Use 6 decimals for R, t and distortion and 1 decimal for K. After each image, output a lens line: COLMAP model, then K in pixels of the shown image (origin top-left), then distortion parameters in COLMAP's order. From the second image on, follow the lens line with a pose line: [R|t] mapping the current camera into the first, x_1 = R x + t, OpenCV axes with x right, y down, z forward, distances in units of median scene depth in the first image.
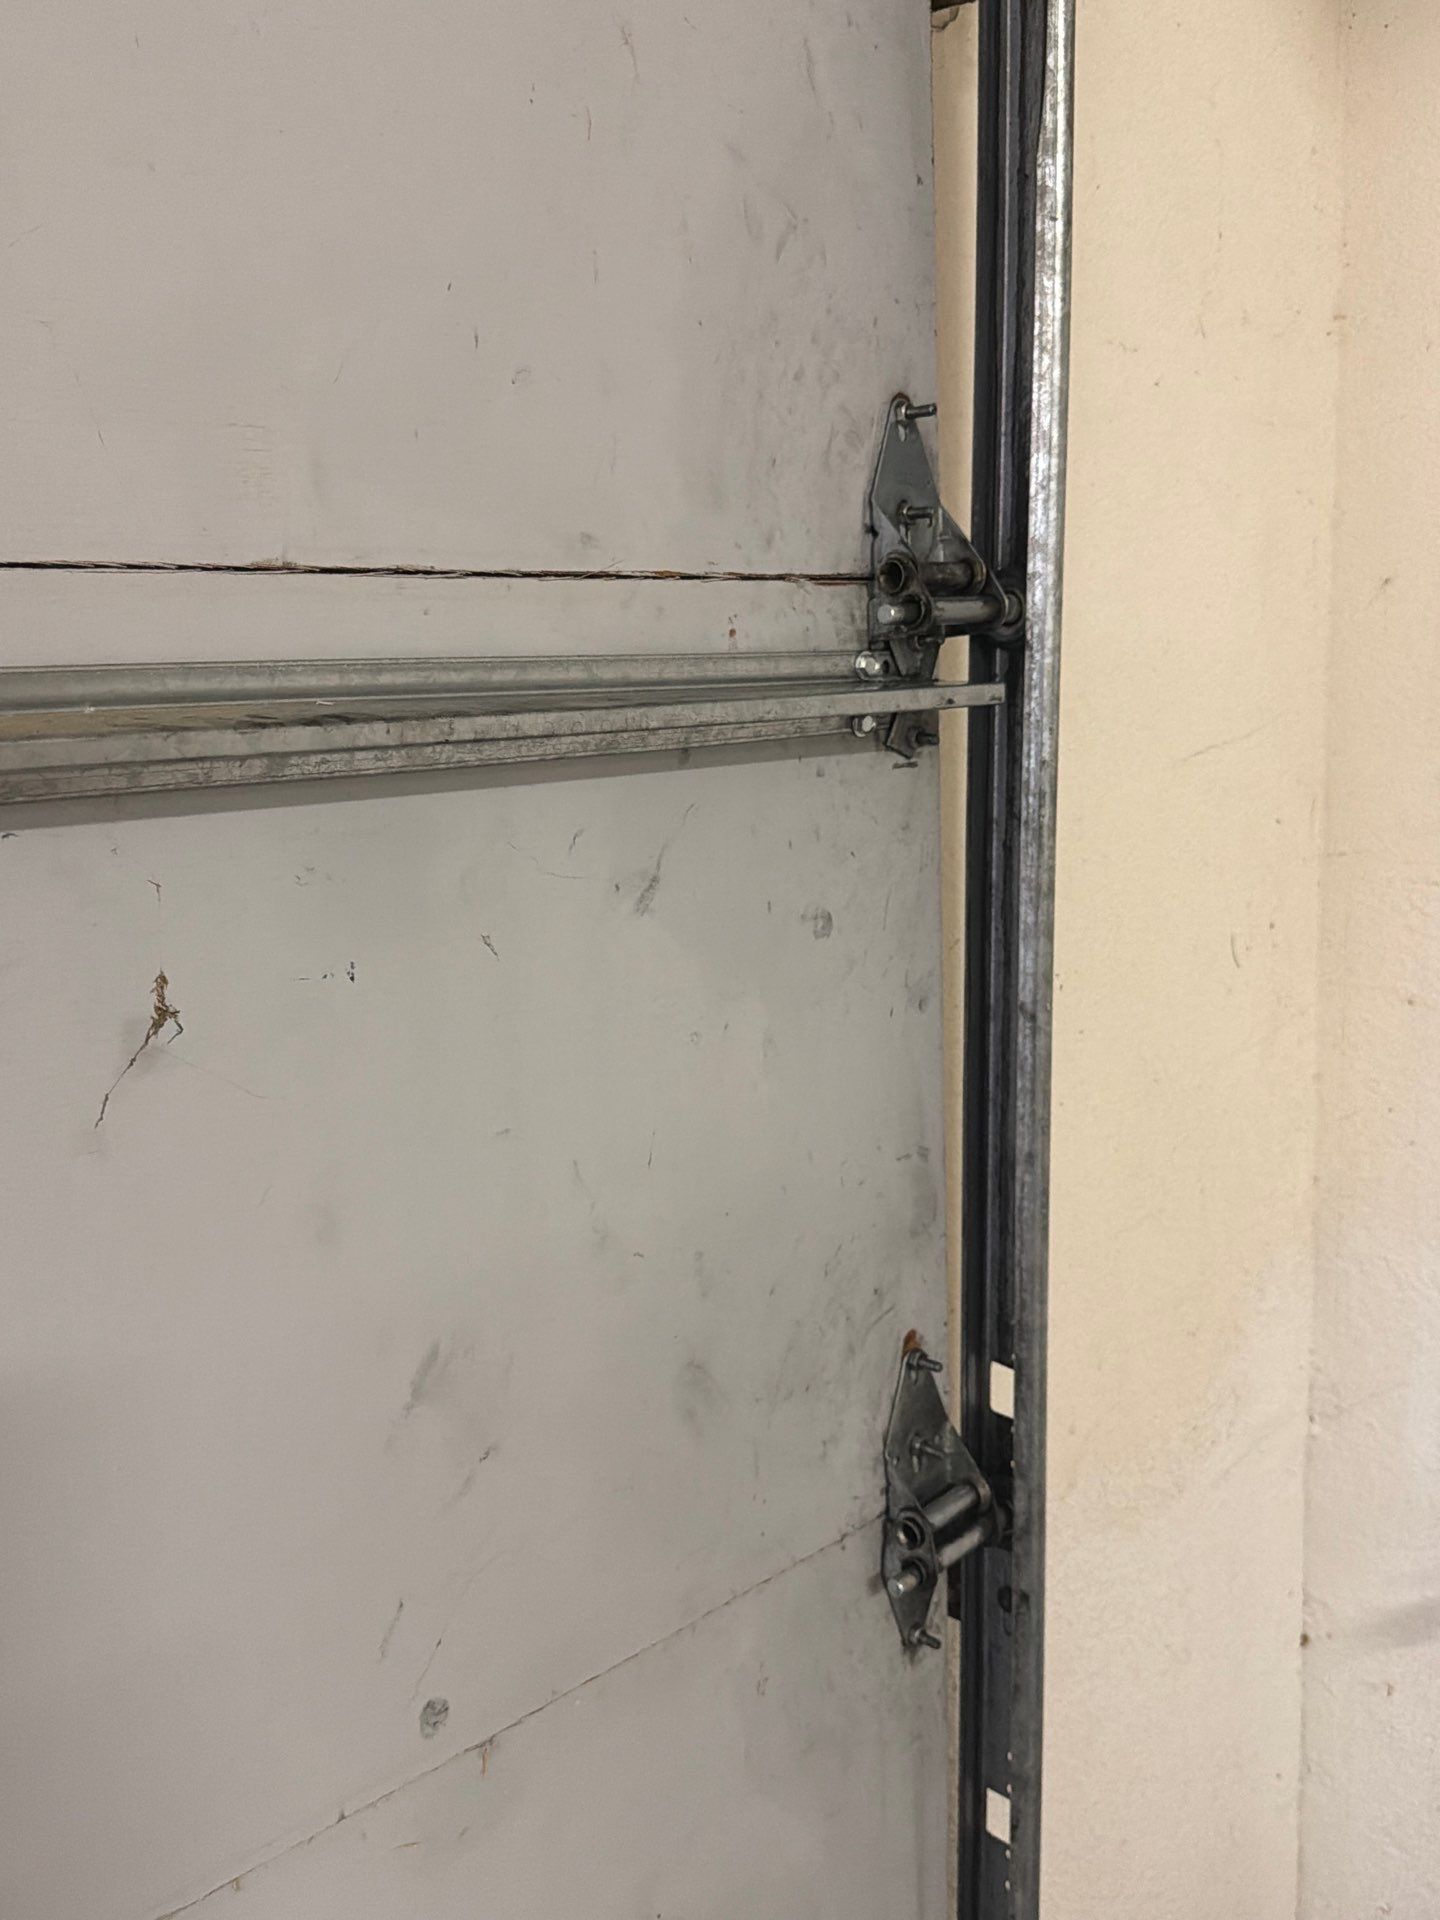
lens RADIAL K [[1804.8, 0, 720.0], [0, 1804.8, 960.0], [0, 0, 1]] dist [0.010529, 0.001359]
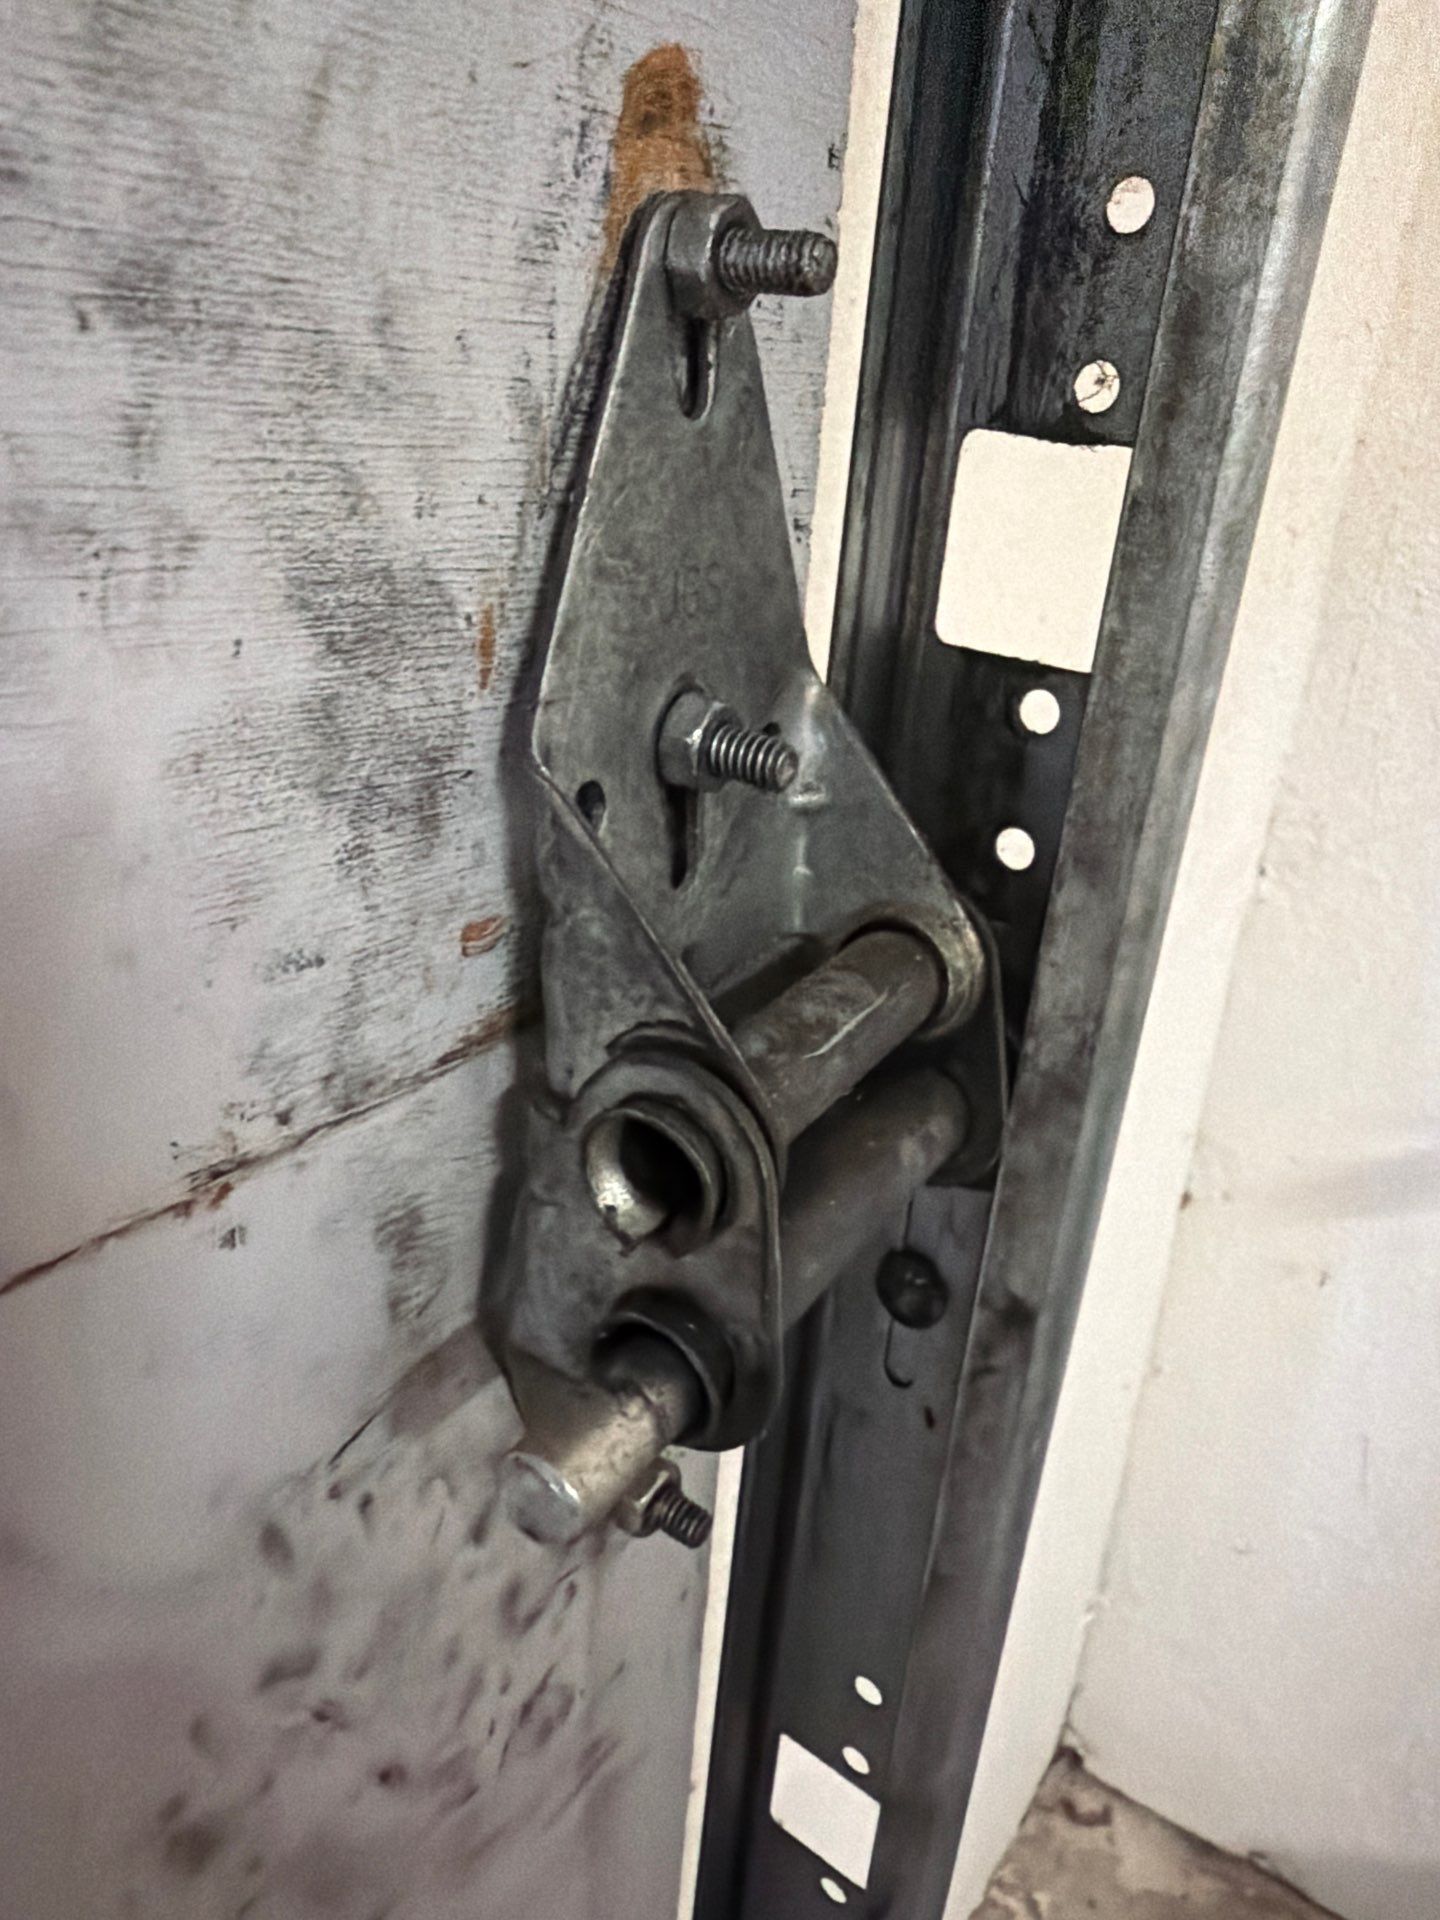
lens RADIAL K [[1363.5, 0, 720.0], [0, 1363.5, 960.0], [0, 0, 1]] dist [0.003728, -0.004109]
pose [[0.981893, 0.016337, 0.188732, 0.086288], [-0.064101, 0.966159, 0.249855, 0.254657], [-0.178264, -0.257429, 0.949712, 0.834371]]
